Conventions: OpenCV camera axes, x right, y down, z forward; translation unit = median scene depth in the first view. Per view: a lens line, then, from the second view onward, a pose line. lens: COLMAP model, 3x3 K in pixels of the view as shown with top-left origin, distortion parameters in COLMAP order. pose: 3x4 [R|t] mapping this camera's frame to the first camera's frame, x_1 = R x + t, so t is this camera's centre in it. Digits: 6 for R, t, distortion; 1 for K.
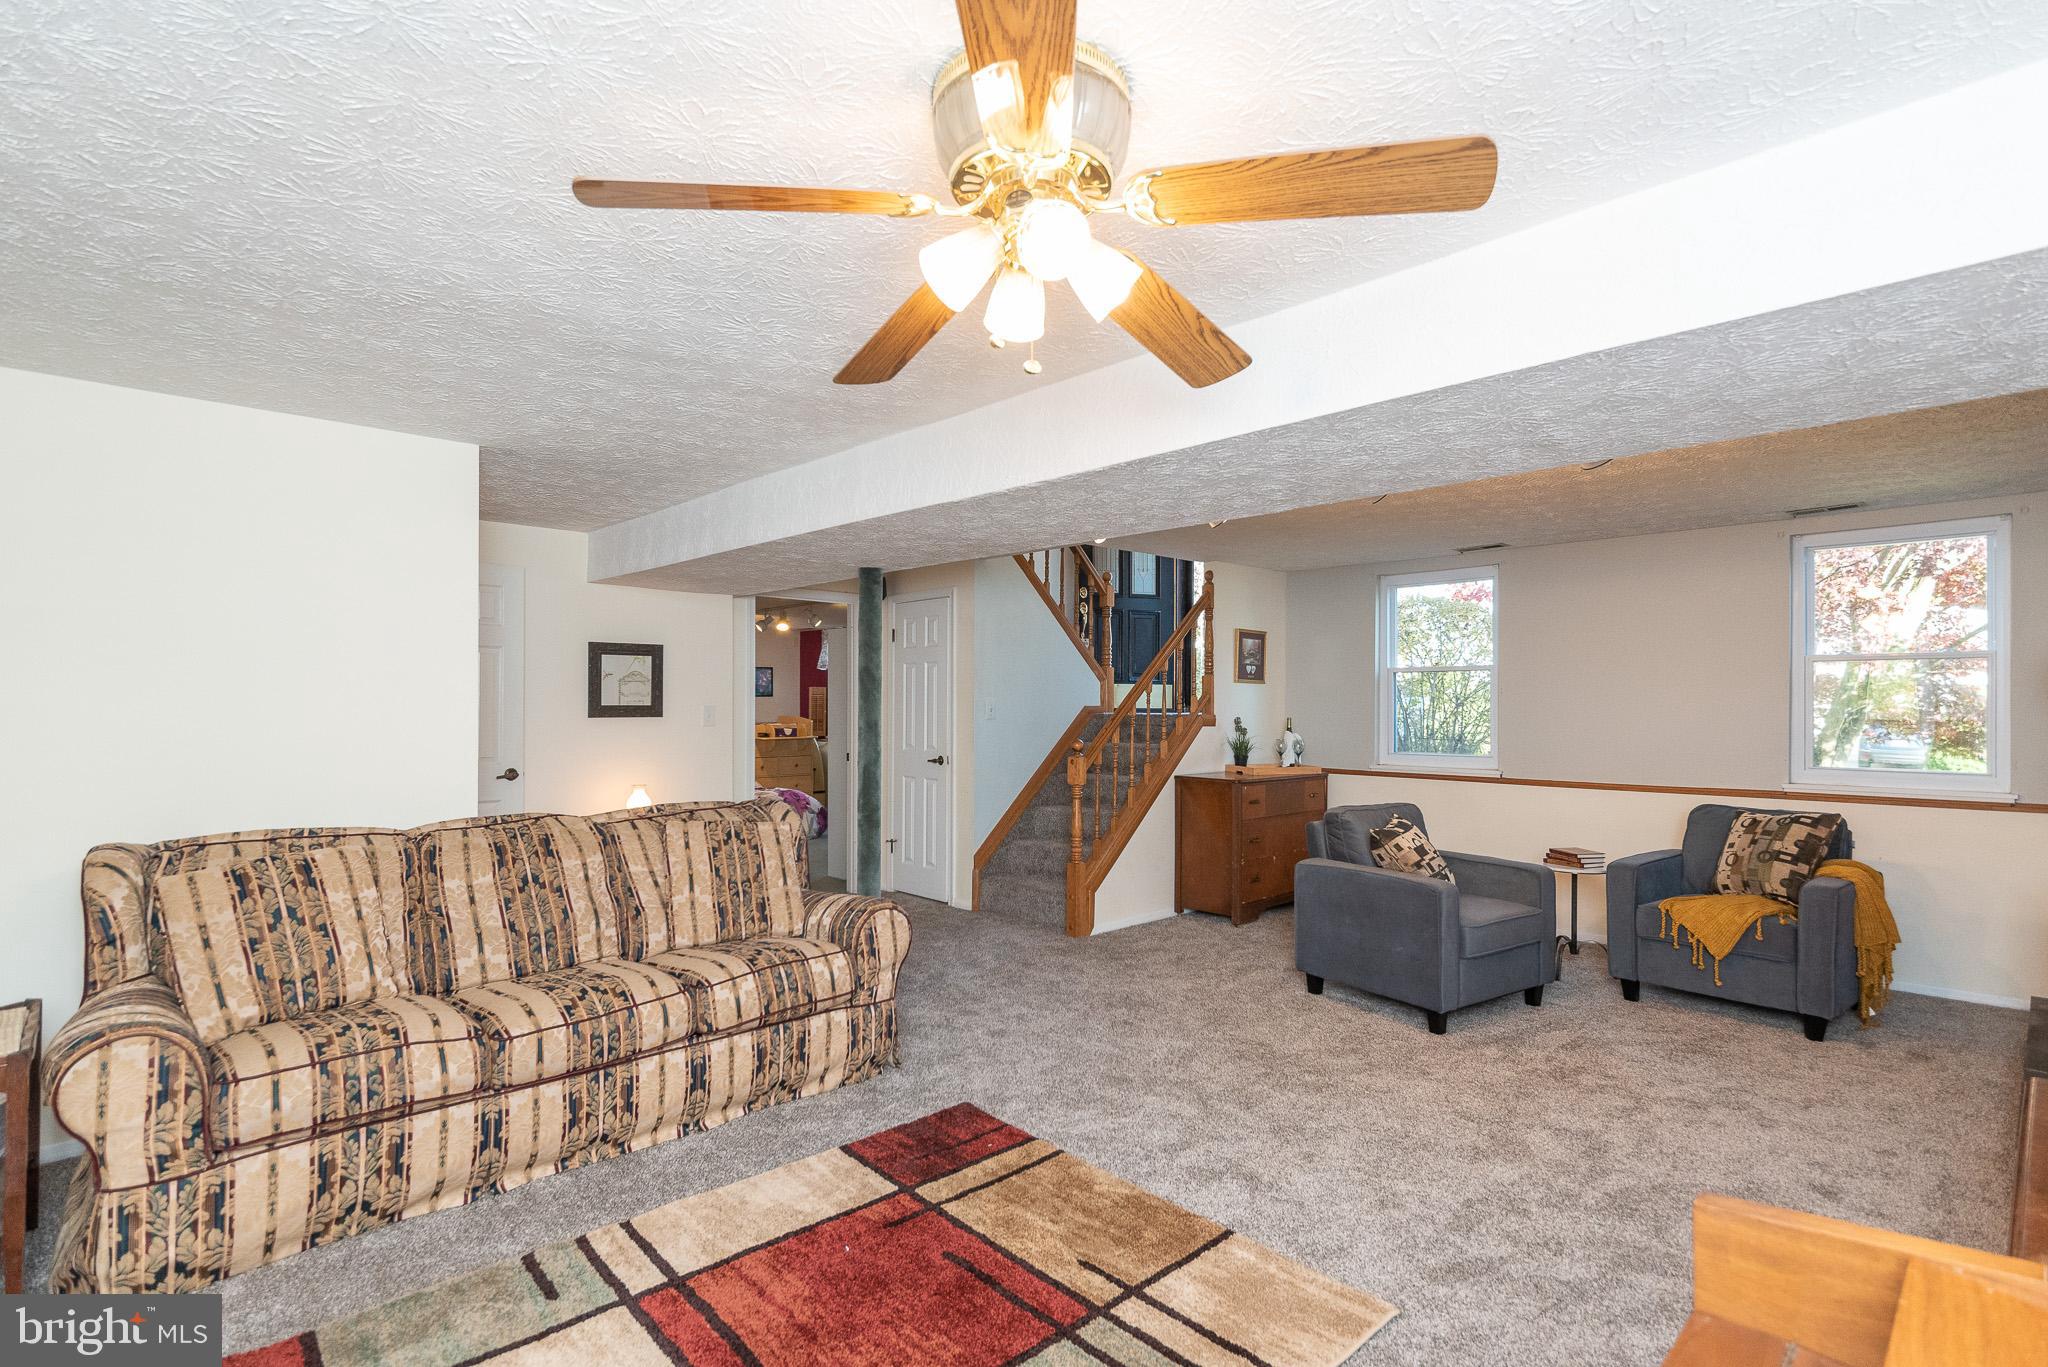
lens RADIAL K [[1012.9, 0, 1028.1], [0, 1012.9, 687.3], [0, 0, 1]] dist [0.001579, 0.000706]
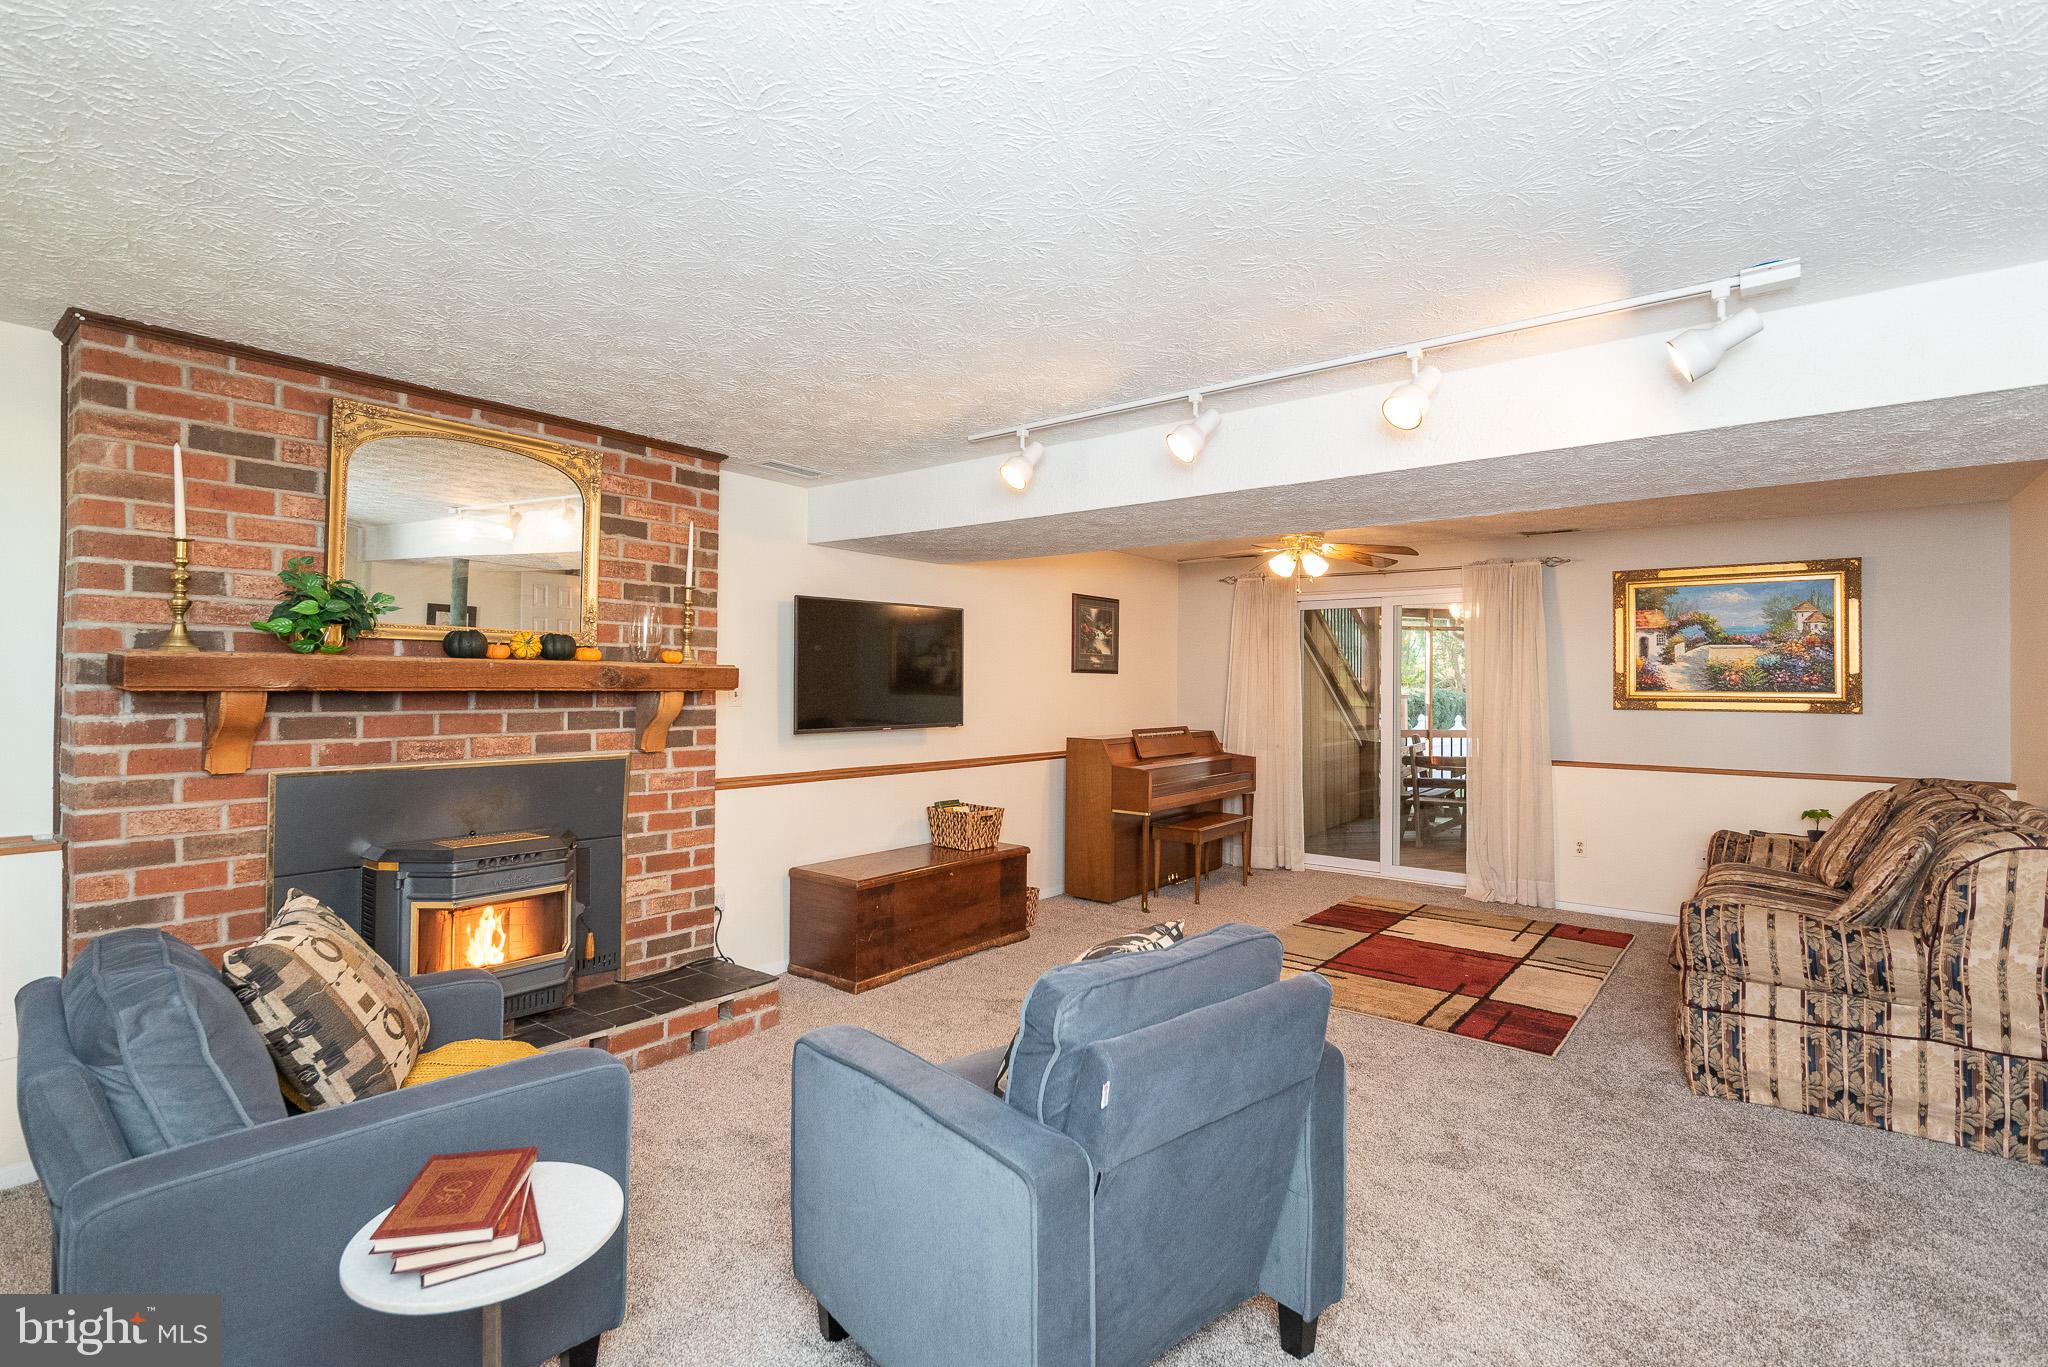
lens RADIAL K [[943.0, 0, 1030.7], [0, 943.0, 676.9], [0, 0, 1]] dist [-0.004601, -0.000419]
pose [[-0.992008, -0.010159, -0.125766, 0.481172], [-0.006534, 0.999552, -0.029202, 0.028661], [0.126007, -0.028147, -0.991630, 1.494926]]
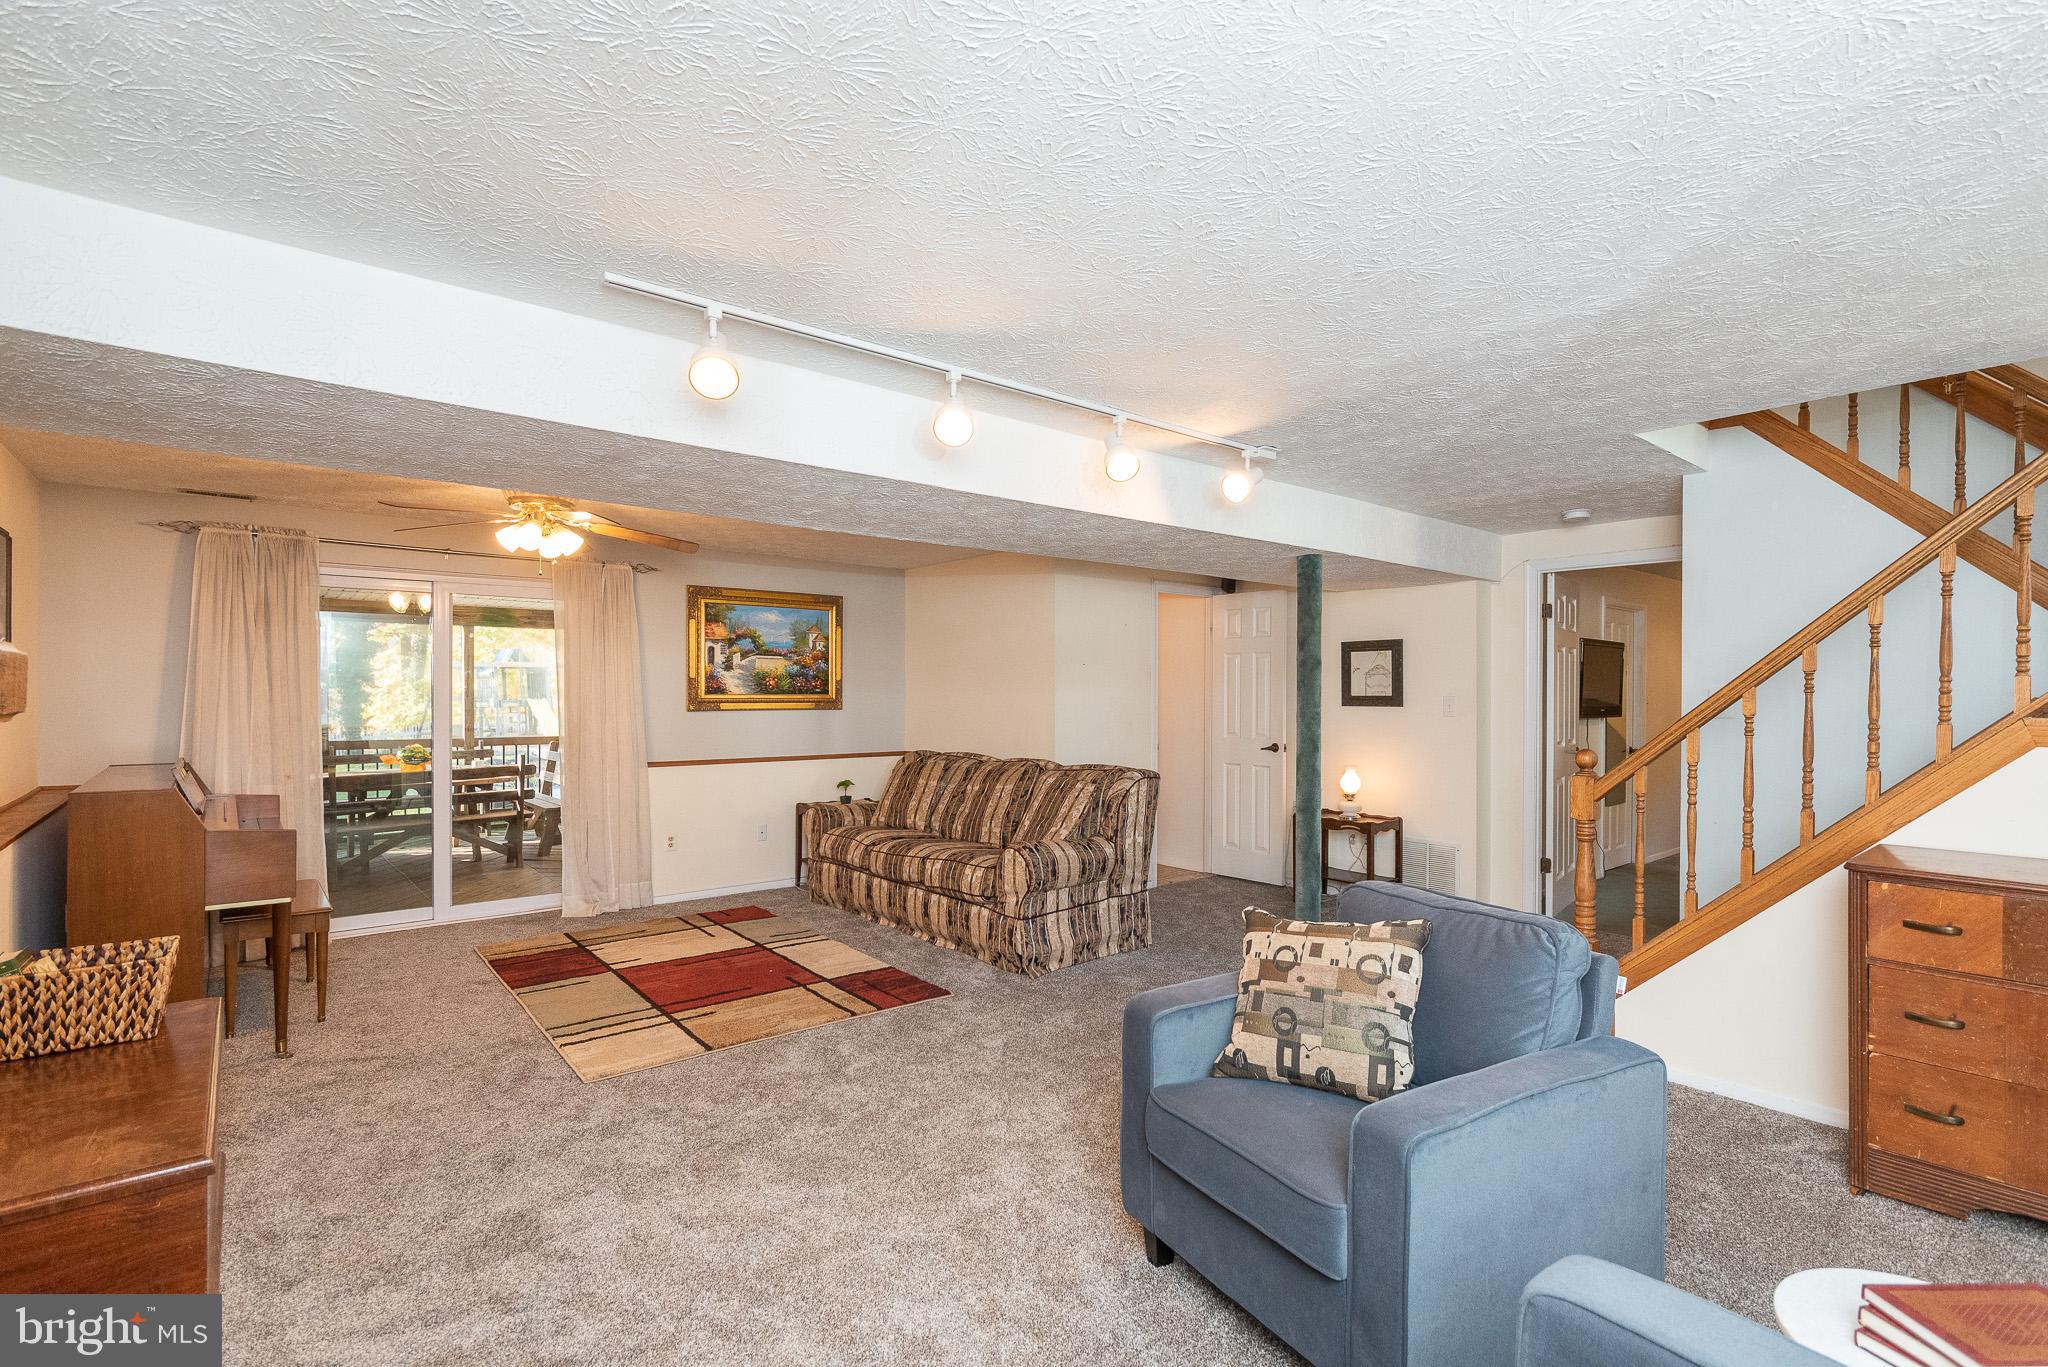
lens RADIAL K [[956.8, 0, 1024.0], [0, 956.8, 683.5], [0, 0, 1]] dist [0.001062, 0.000097]
pose [[-0.082457, -0.008779, -0.996556, 0.920915], [0.016727, 0.999808, -0.010191, 0.011654], [0.996454, -0.017510, -0.082294, 0.928528]]
